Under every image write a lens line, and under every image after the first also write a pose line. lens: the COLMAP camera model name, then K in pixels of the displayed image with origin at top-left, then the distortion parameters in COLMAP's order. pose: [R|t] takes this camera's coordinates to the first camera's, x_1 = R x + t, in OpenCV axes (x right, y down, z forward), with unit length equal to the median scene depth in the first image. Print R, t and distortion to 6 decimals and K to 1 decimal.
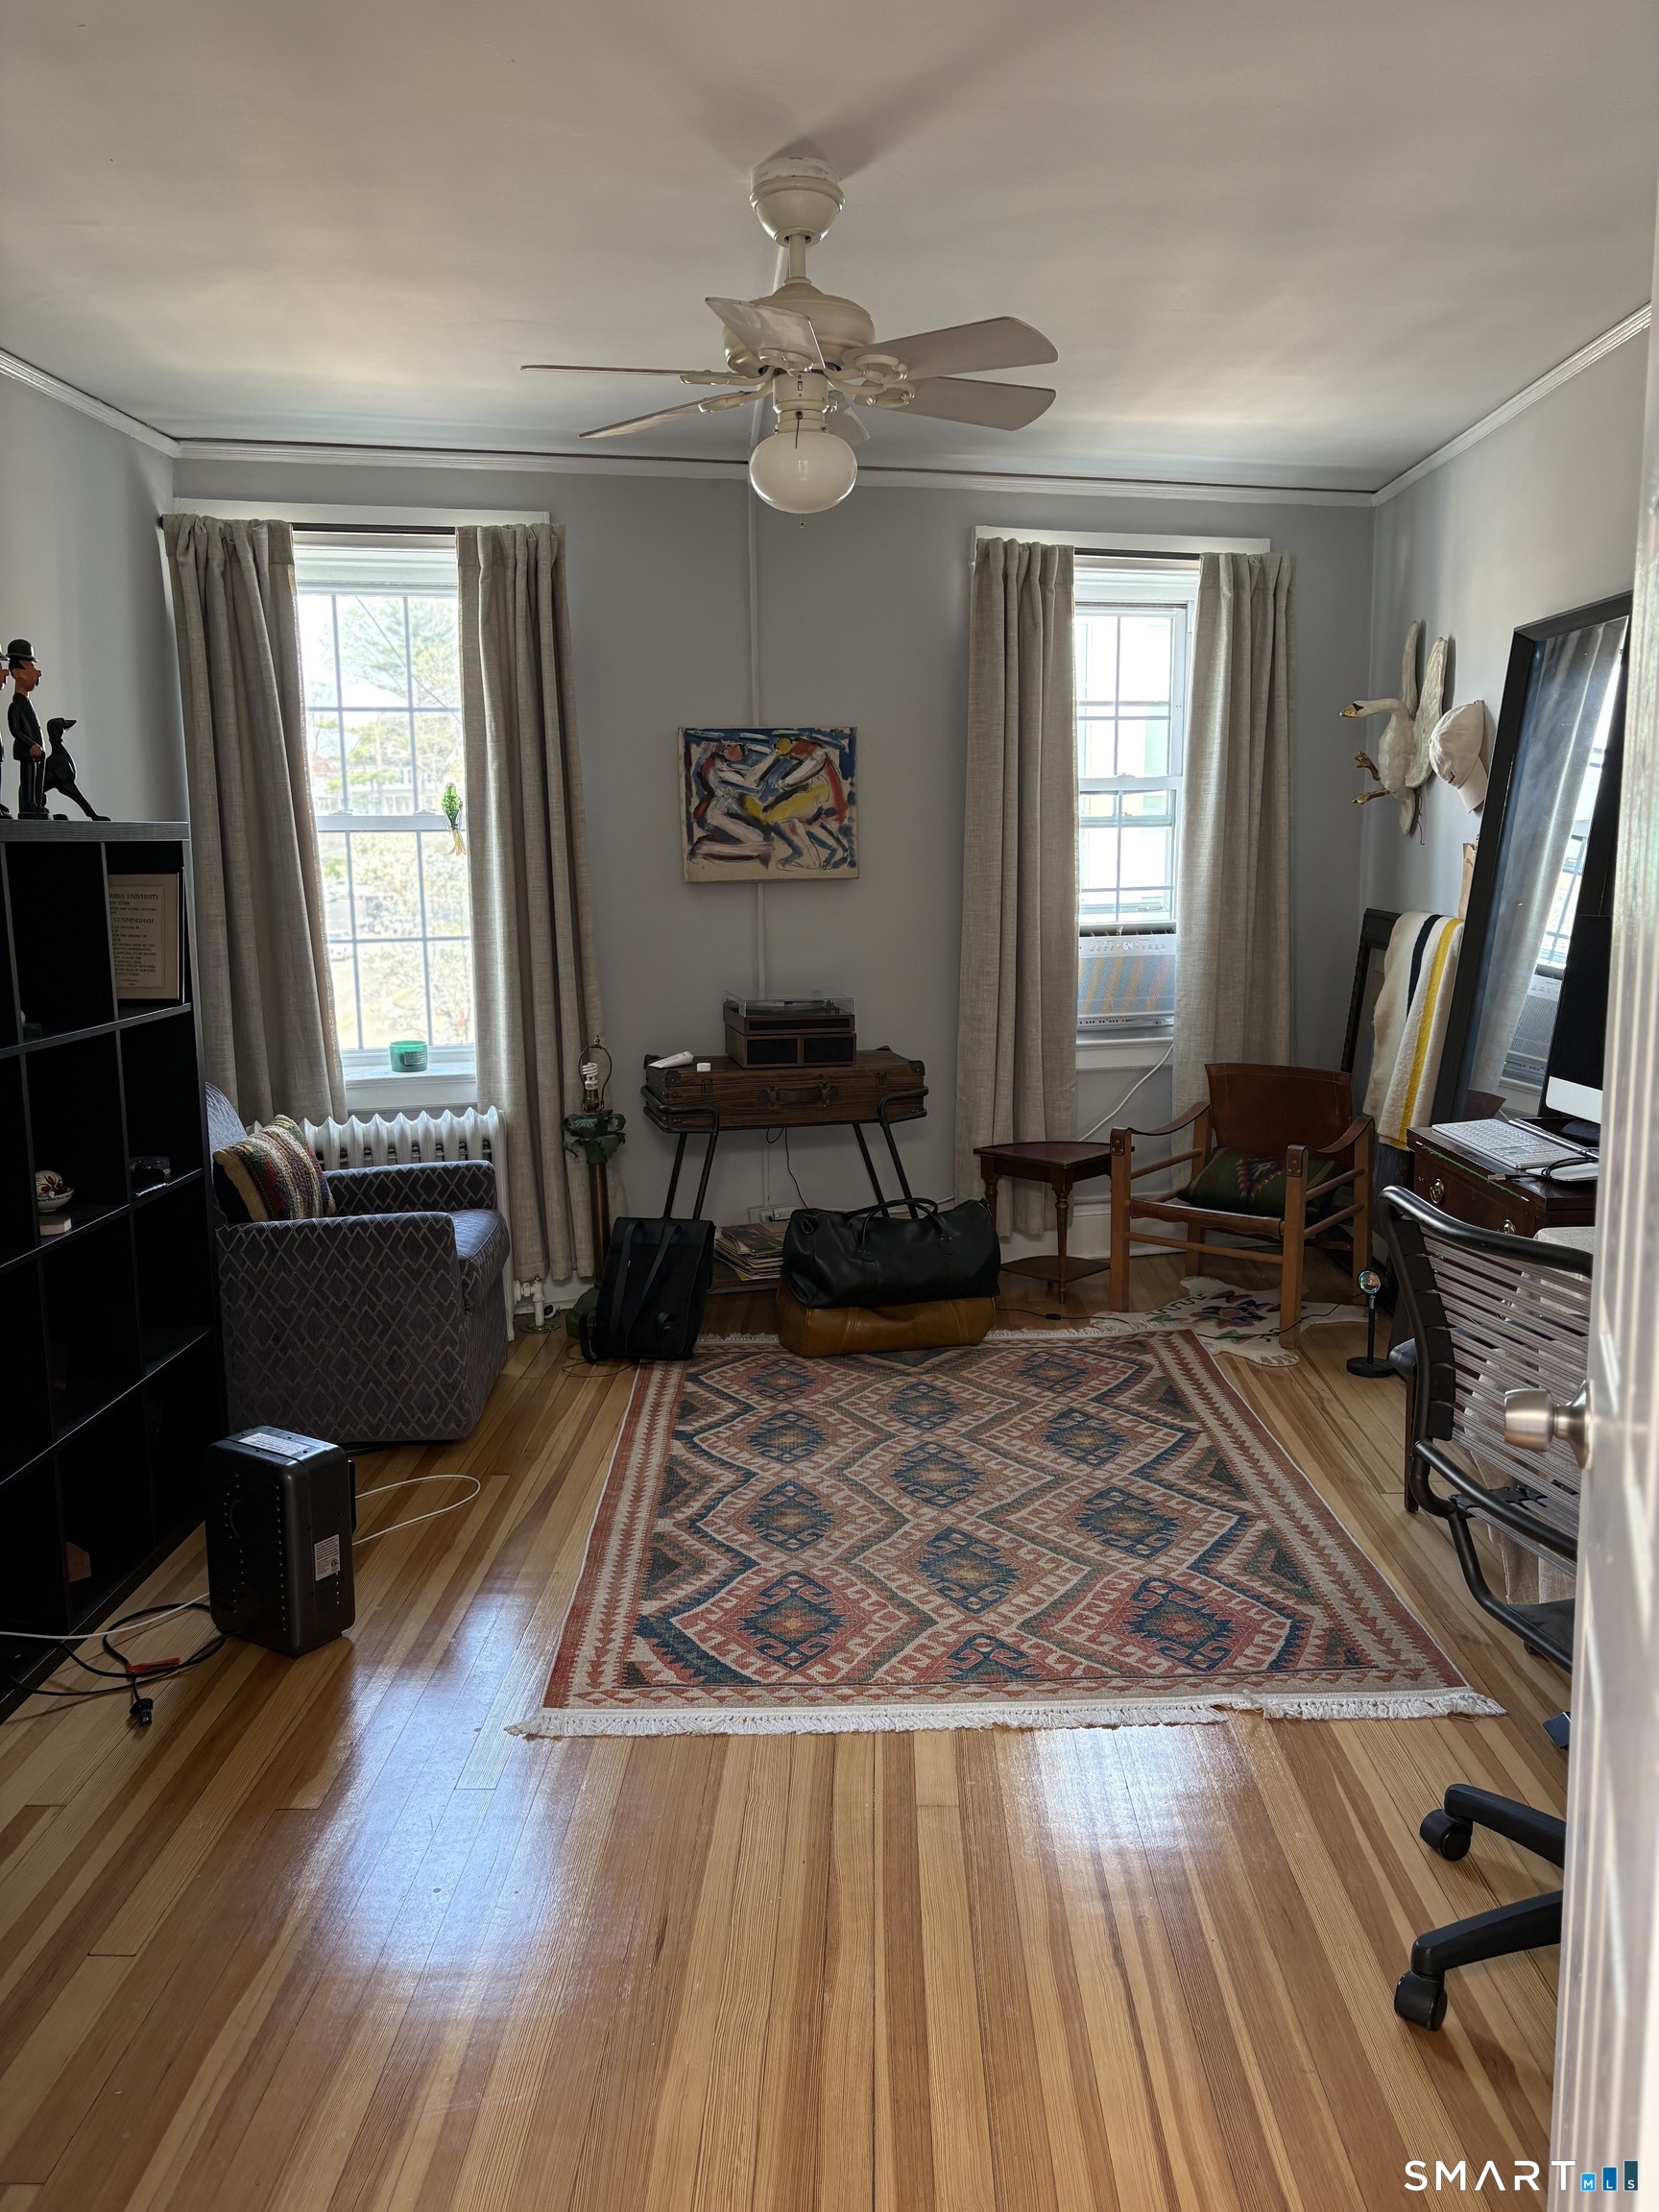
lens RADIAL K [[1683.8, 0, 833.1], [0, 1683.8, 1103.0], [0, 0, 1]] dist [0.028328, 0.006460]
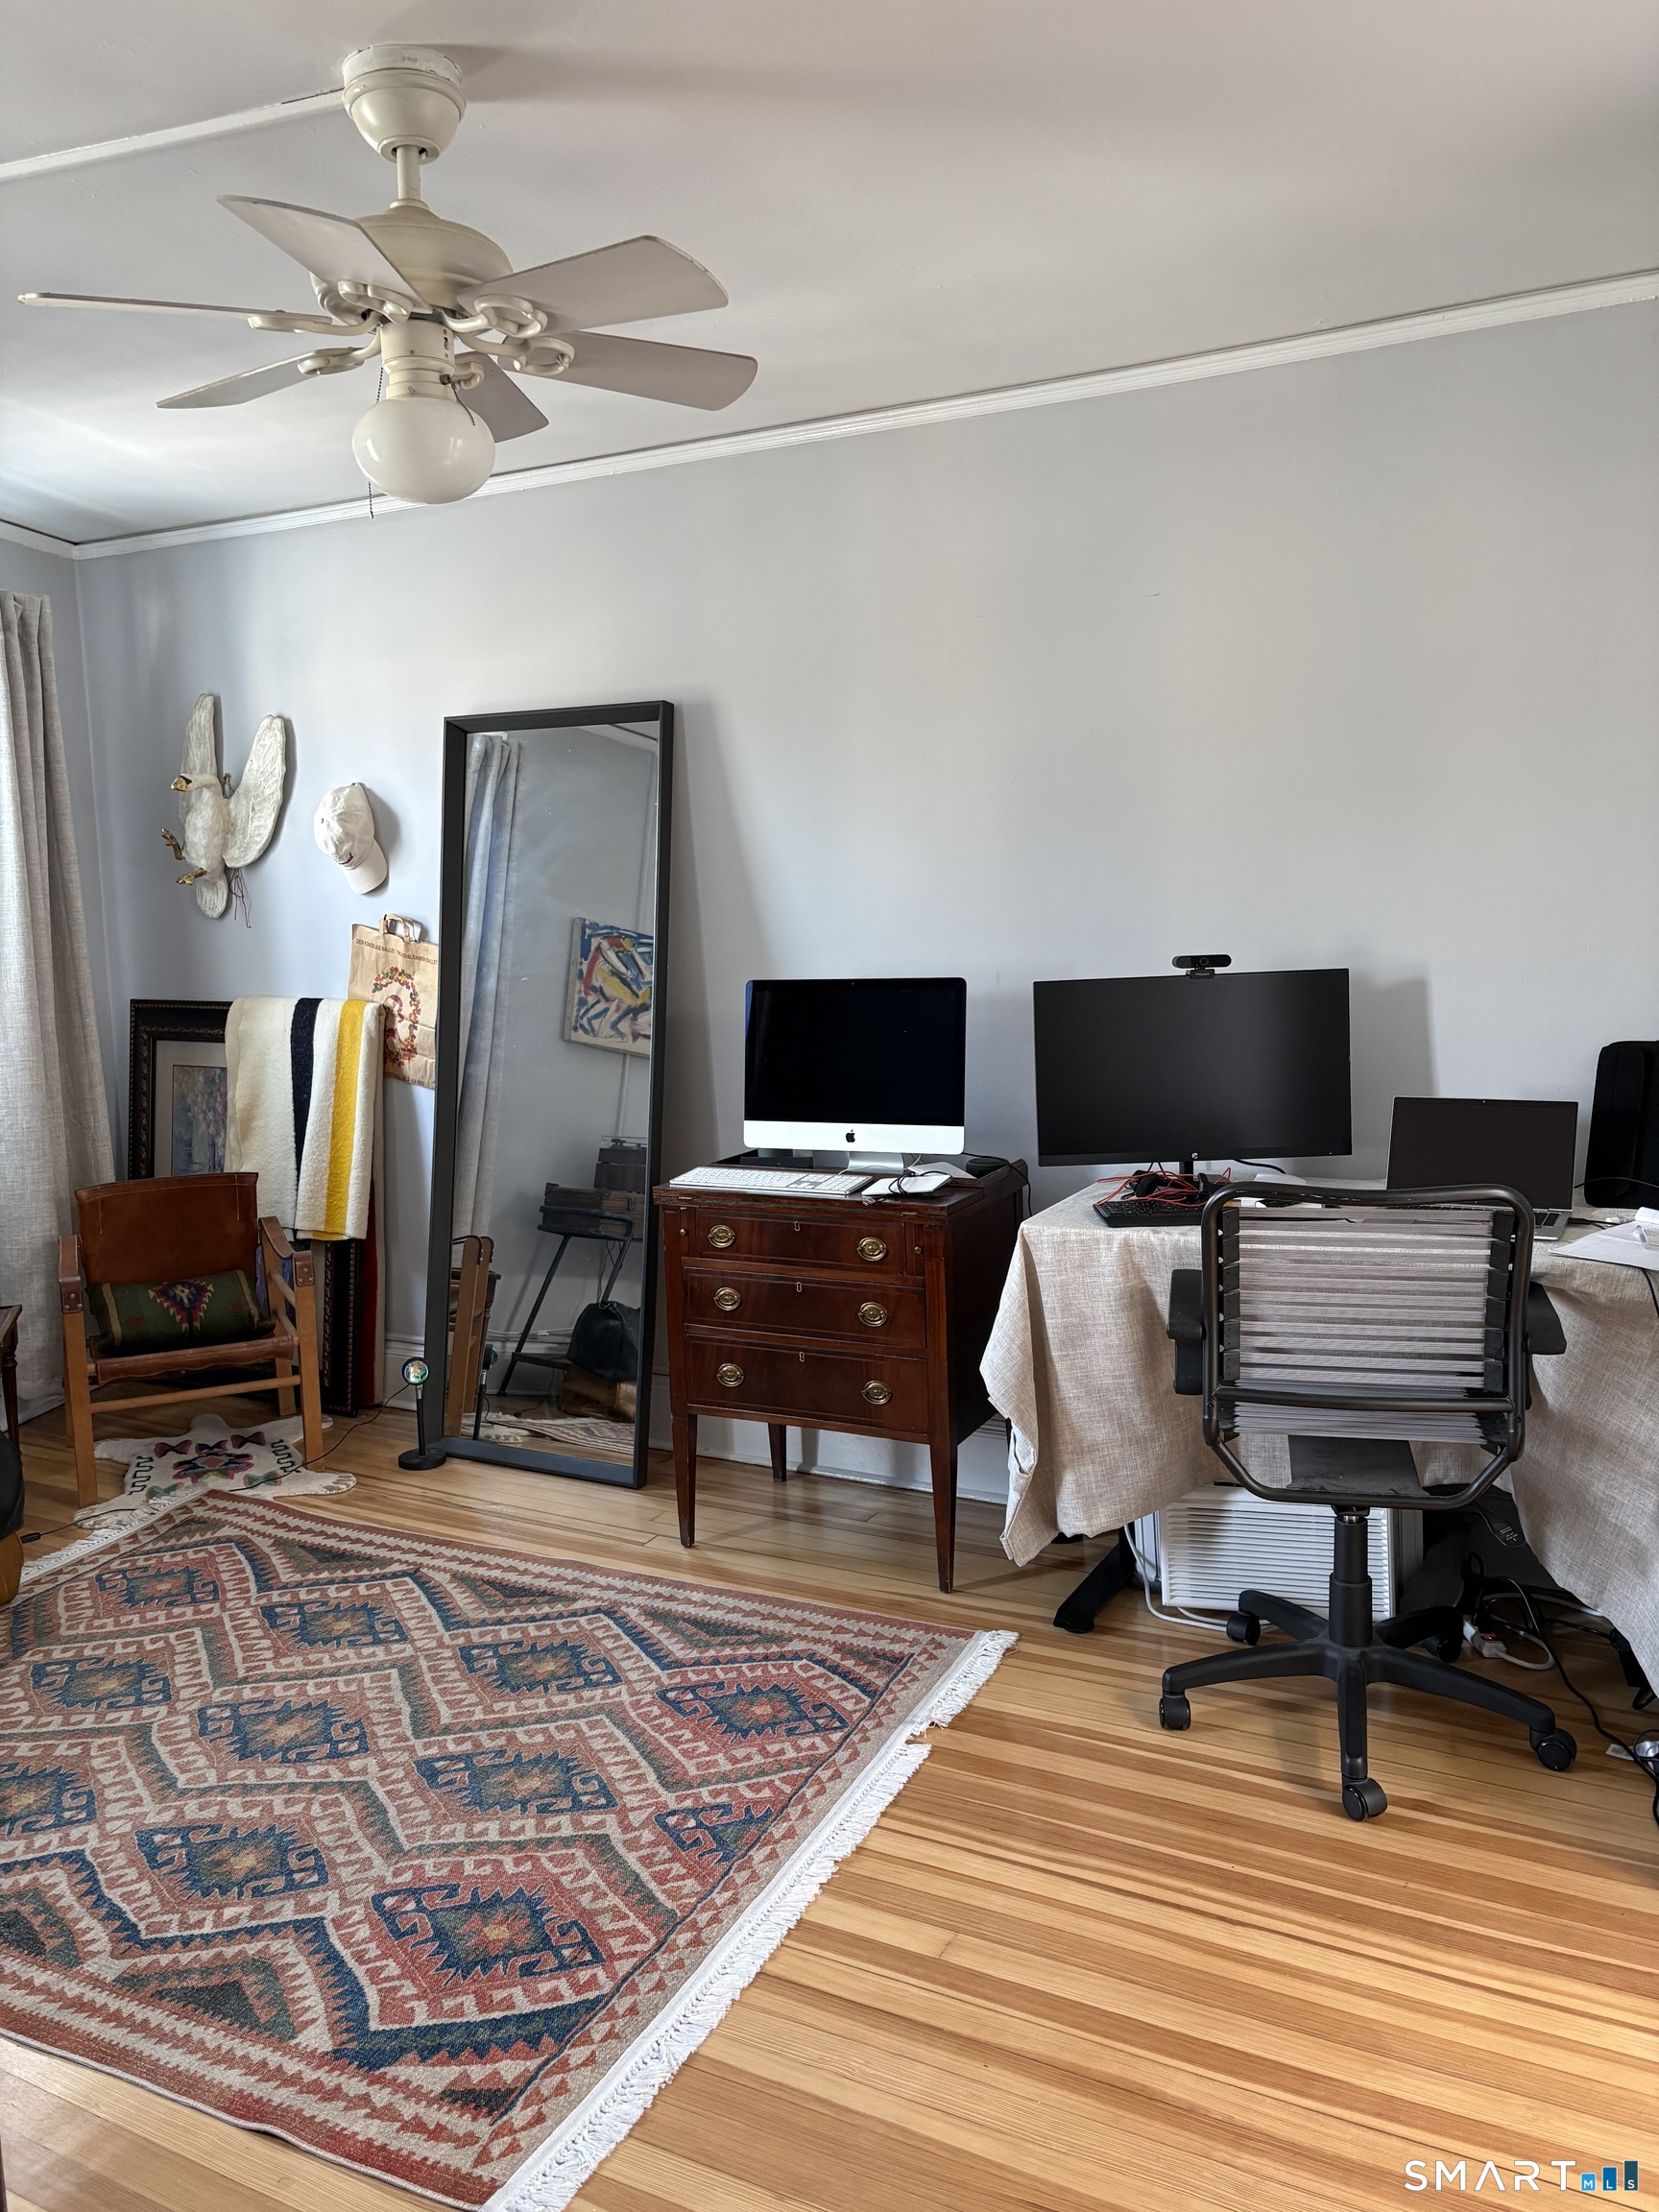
lens RADIAL K [[1683.8, 0, 831.9], [0, 1683.8, 1110.5], [0, 0, 1]] dist [0.028328, 0.006460]
pose [[0.443291, -0.117528, 0.888640, -0.523601], [0.158452, 0.986030, 0.051365, -0.067785], [-0.882262, 0.118037, 0.455720, 0.406186]]
